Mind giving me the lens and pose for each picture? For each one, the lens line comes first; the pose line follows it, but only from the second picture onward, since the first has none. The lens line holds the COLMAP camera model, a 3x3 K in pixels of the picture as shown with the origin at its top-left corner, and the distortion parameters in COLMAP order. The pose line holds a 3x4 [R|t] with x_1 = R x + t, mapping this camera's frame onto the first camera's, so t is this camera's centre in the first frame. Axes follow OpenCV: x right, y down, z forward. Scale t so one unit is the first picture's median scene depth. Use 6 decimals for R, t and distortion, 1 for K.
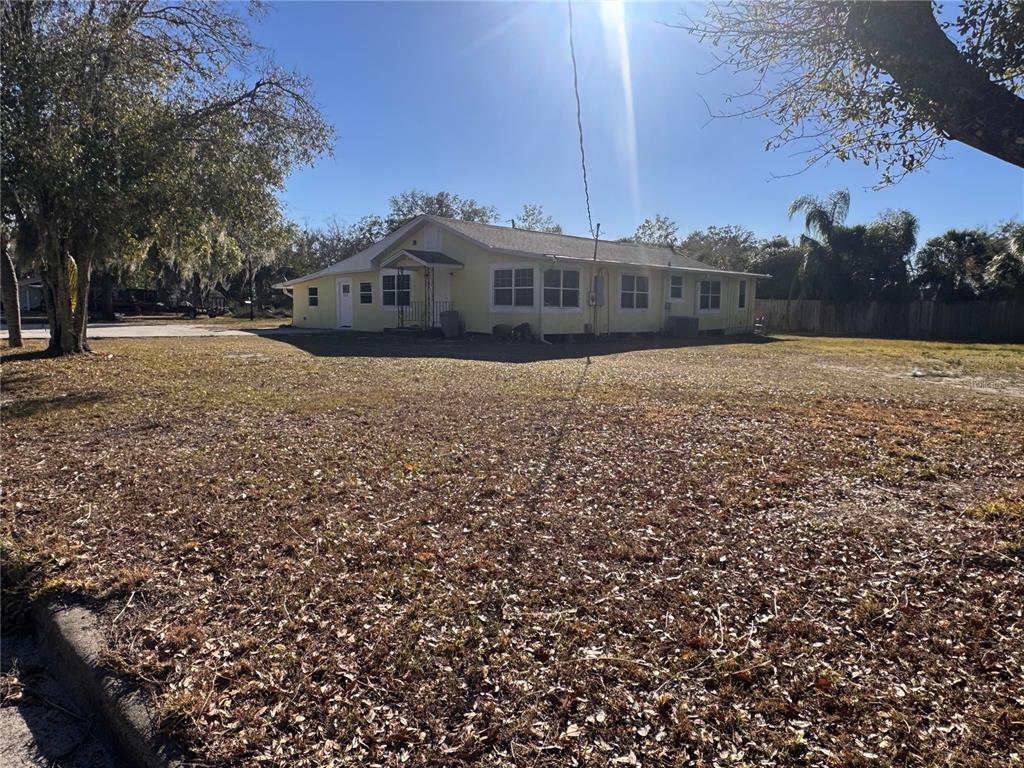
lens RADIAL K [[645.6, 0, 516.4], [0, 645.6, 391.9], [0, 0, 1]] dist [-0.005038, 0.000824]
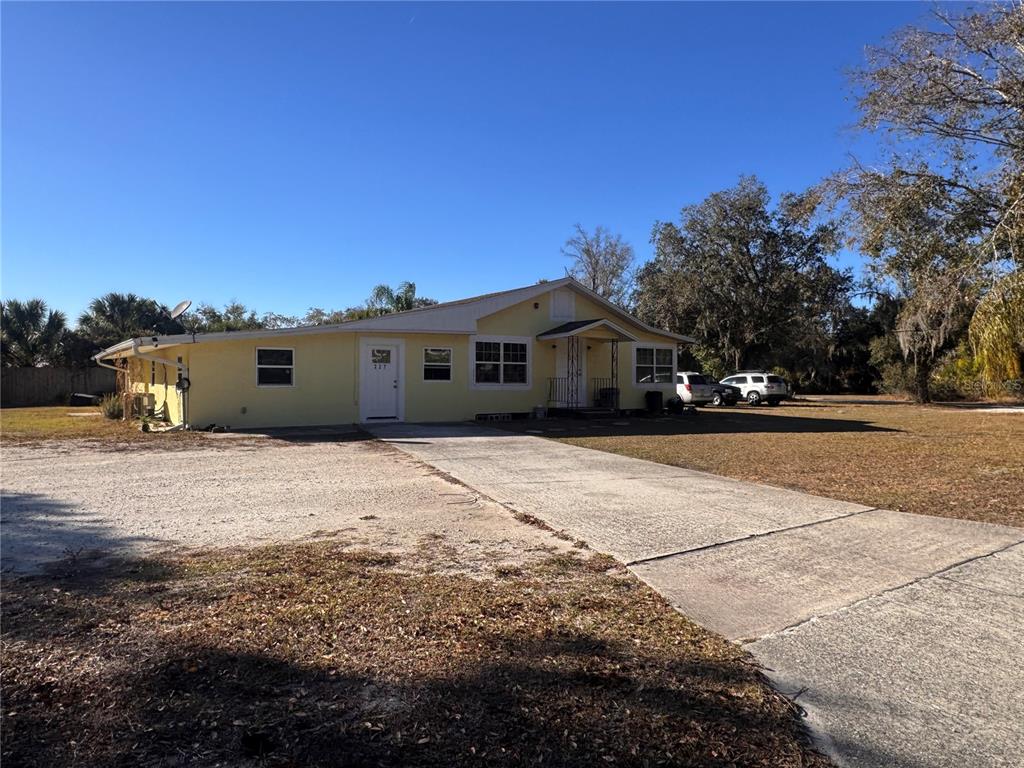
lens RADIAL K [[653.1, 0, 512.0], [0, 653.1, 384.0], [0, 0, 1]] dist [0.000037, -0.002686]
pose [[0.201313, -0.004474, 0.979517, -0.958781], [0.134687, 0.990618, -0.023157, -0.116854], [-0.970223, 0.136590, 0.200026, 0.864686]]
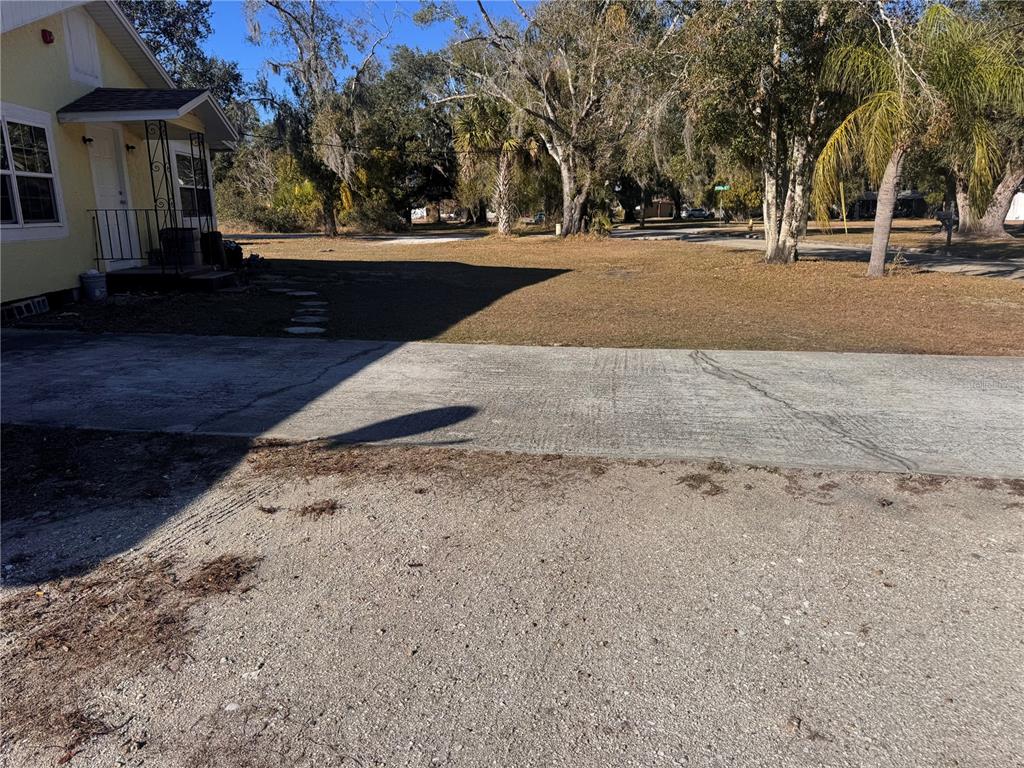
lens RADIAL K [[731.6, 0, 512.0], [0, 731.6, 384.0], [0, 0, 1]] dist [0.000997, 0.000762]
pose [[-0.744281, -0.152477, 0.650228, -0.623239], [0.097317, 0.938438, 0.331456, -0.159529], [-0.660738, 0.309975, -0.683623, 1.145580]]
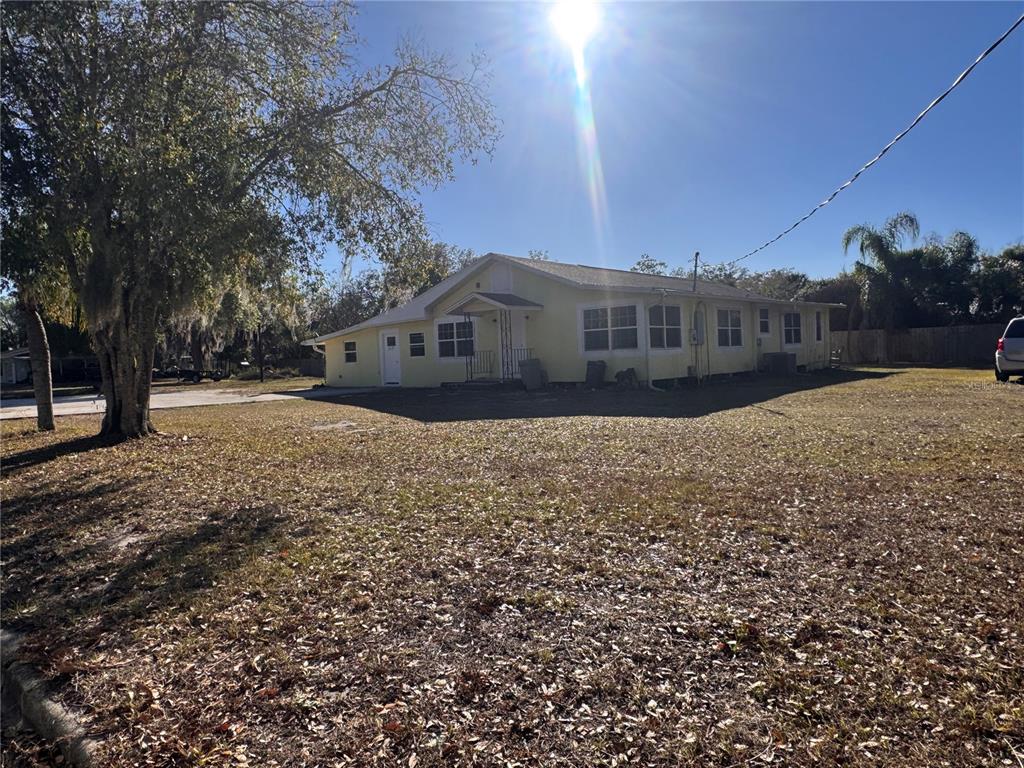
lens RADIAL K [[646.3, 0, 512.0], [0, 646.3, 384.0], [0, 0, 1]] dist [-0.004951, 0.001126]
pose [[0.998407, -0.051576, 0.022876, -0.136627], [0.053348, 0.994942, -0.085117, -0.017480], [-0.018371, 0.086202, 0.996108, 0.122565]]
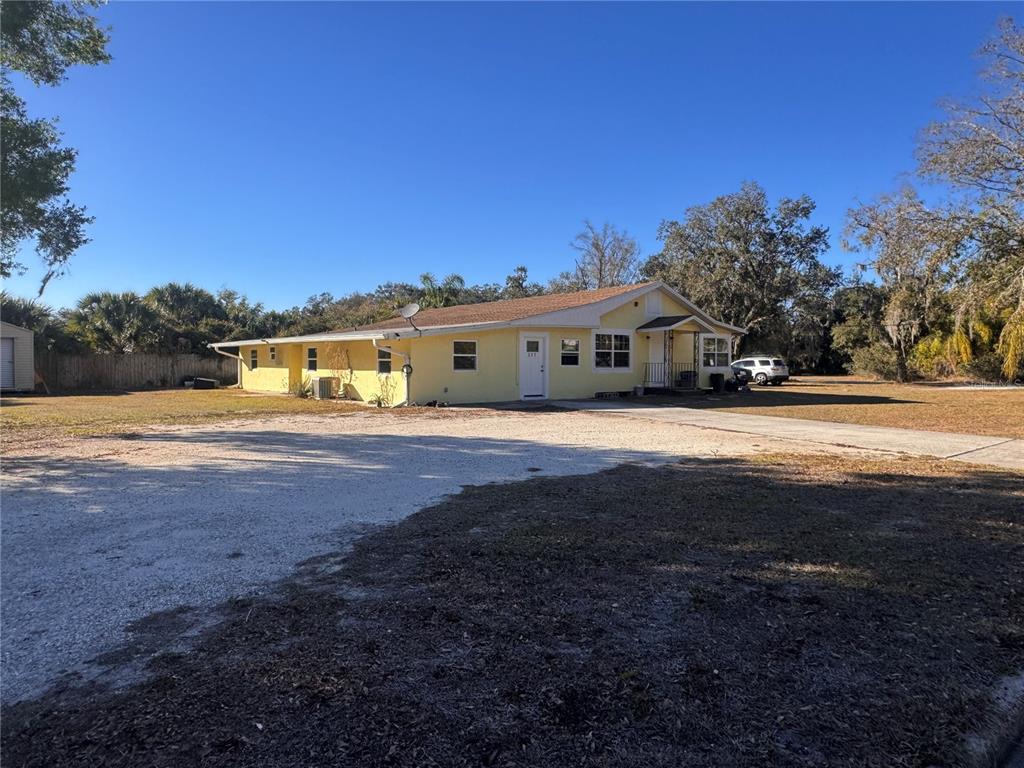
lens RADIAL K [[646.3, 0, 512.0], [0, 646.3, 384.0], [0, 0, 1]] dist [-0.004951, 0.001126]
pose [[0.129204, -0.031334, 0.991123, -1.160793], [0.139790, 0.990095, 0.013079, -0.146805], [-0.981715, 0.136859, 0.132304, 1.056807]]
